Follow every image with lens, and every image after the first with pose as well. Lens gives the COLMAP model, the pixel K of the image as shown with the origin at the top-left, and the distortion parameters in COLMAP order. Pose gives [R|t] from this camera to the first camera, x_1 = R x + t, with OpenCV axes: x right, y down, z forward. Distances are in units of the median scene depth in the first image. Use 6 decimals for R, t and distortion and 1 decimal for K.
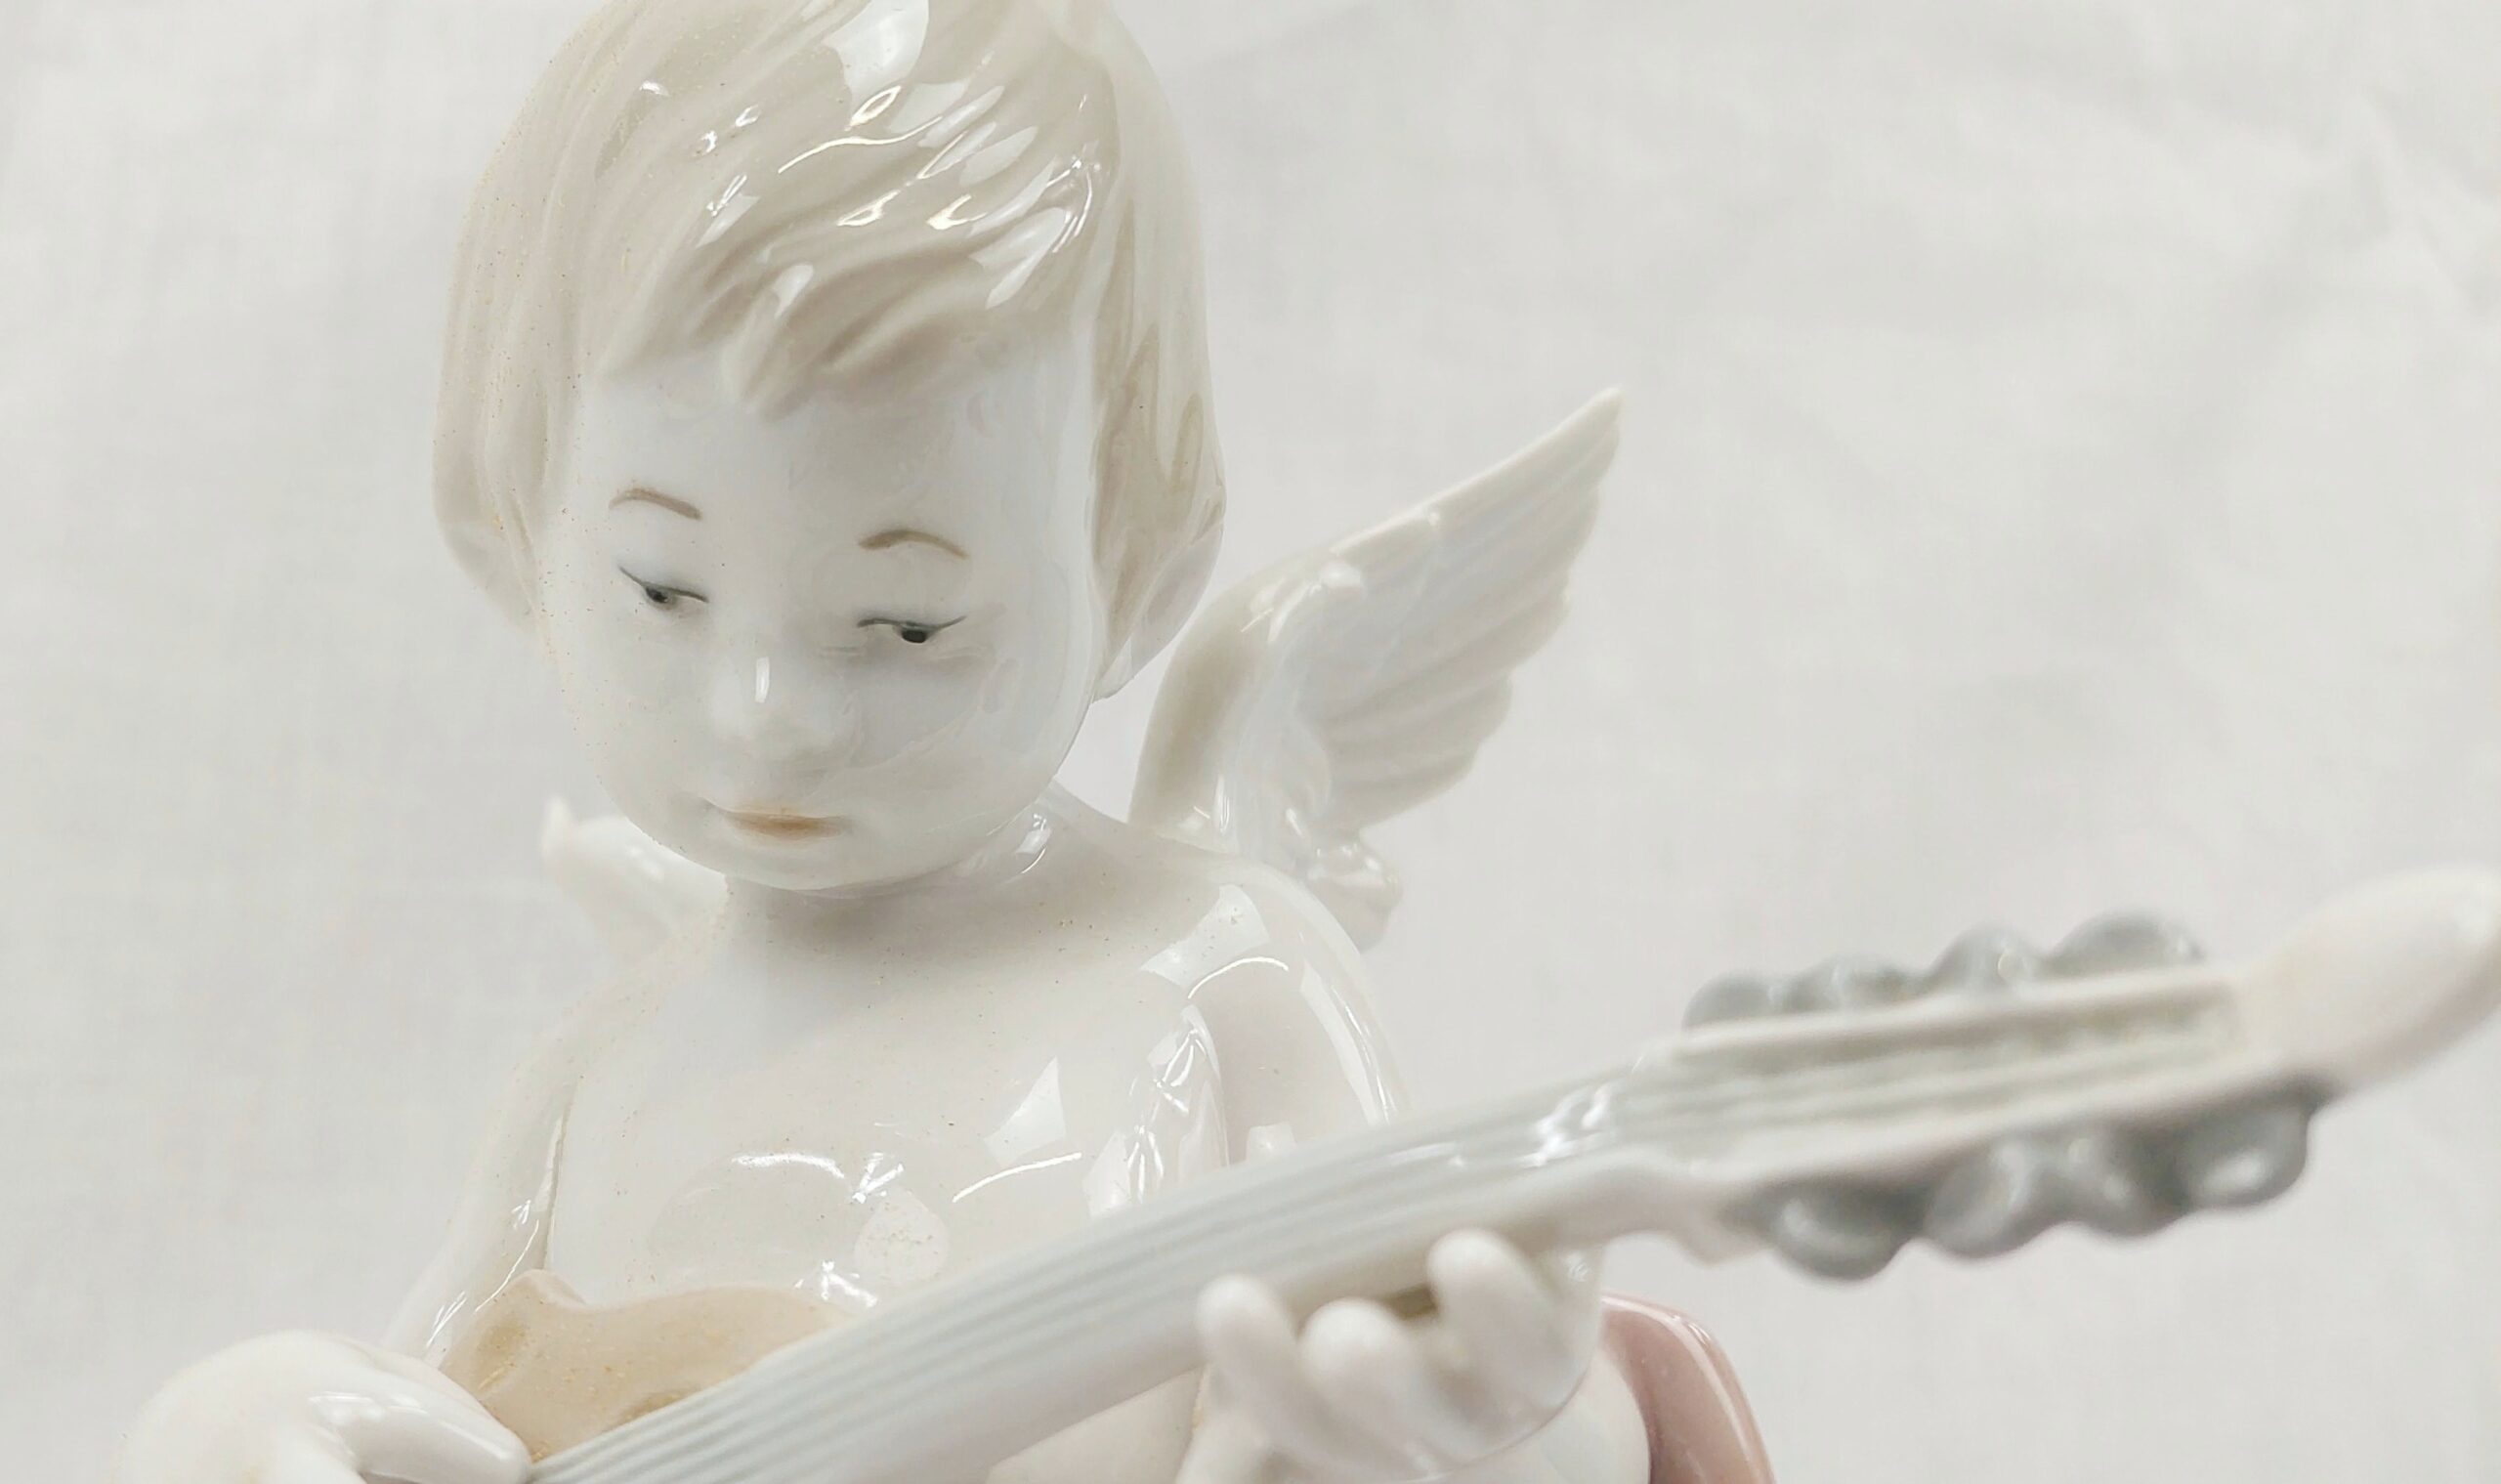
lens RADIAL K [[2487.9, 0, 1008.4], [0, 2487.9, 688.7], [0, 0, 1]] dist [-0.025617, -0.038521]
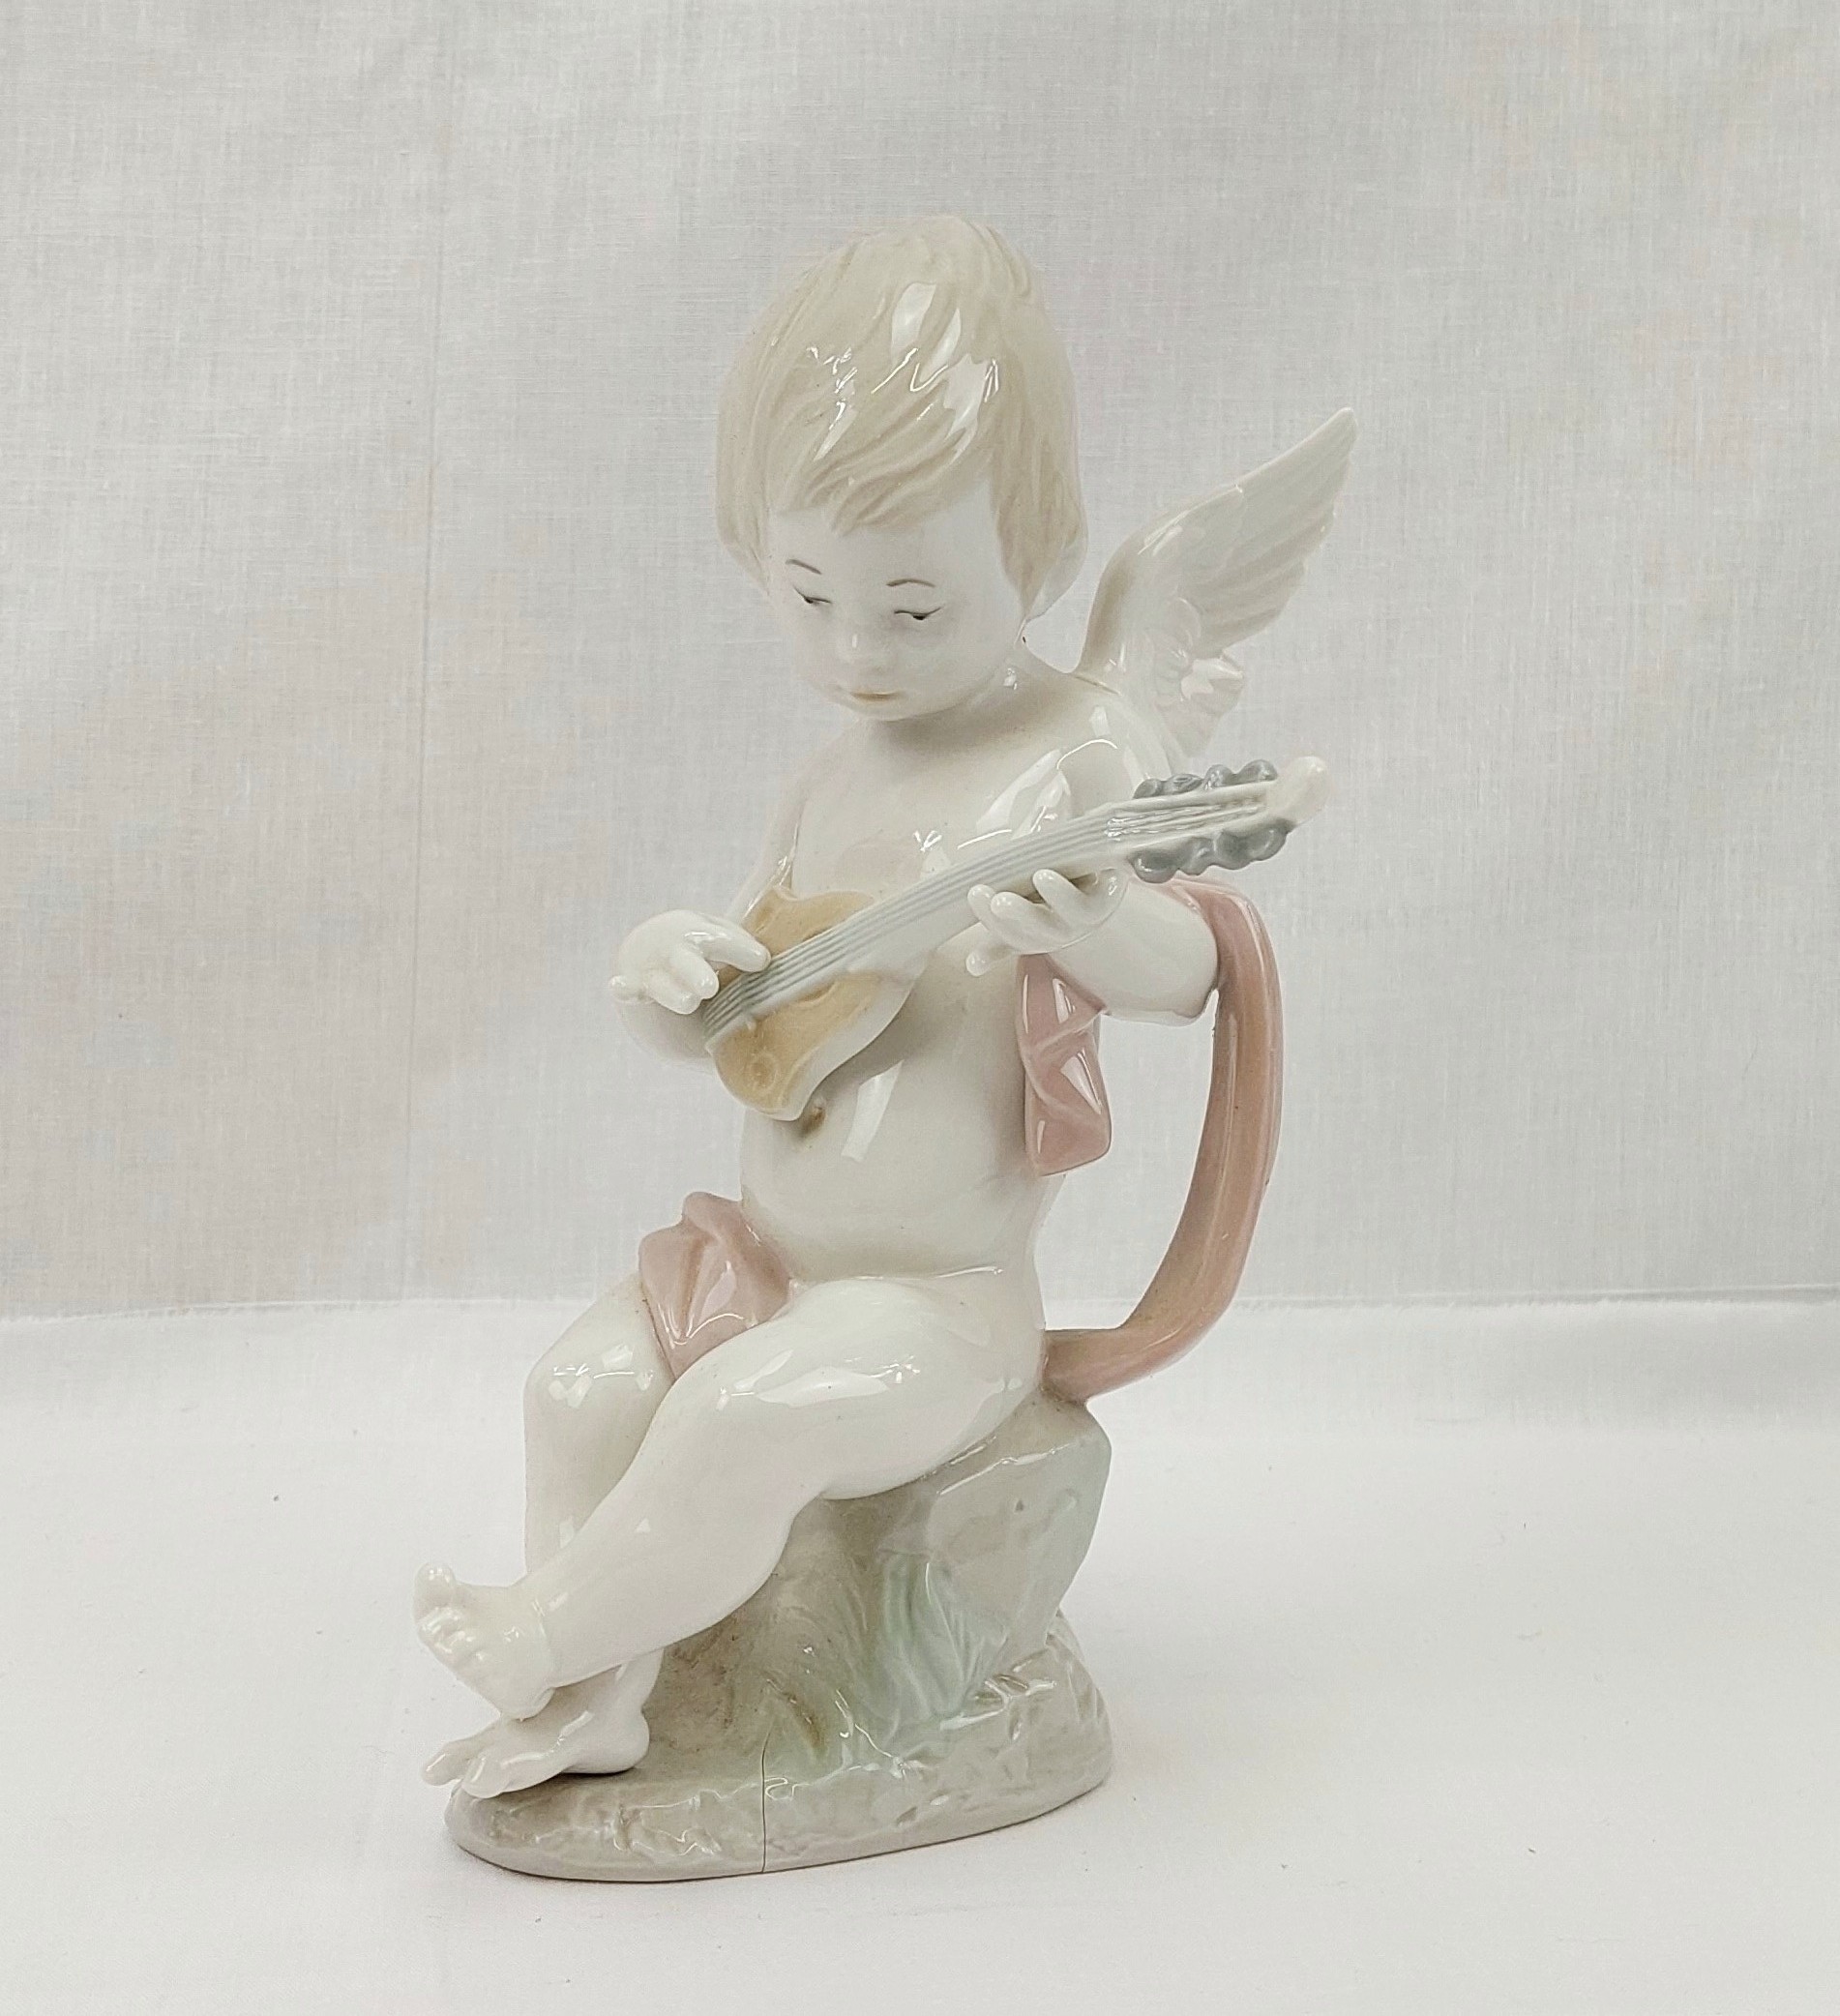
lens RADIAL K [[2635.0, 0, 920.0], [0, 2635.0, 1008.0], [0, 0, 1]] dist [0.120840, -0.309020]
pose [[0.982241, -0.003872, -0.187581, 0.456193], [0.054066, 0.963218, 0.263225, -0.341856], [0.179662, -0.268692, 0.946322, -1.530739]]
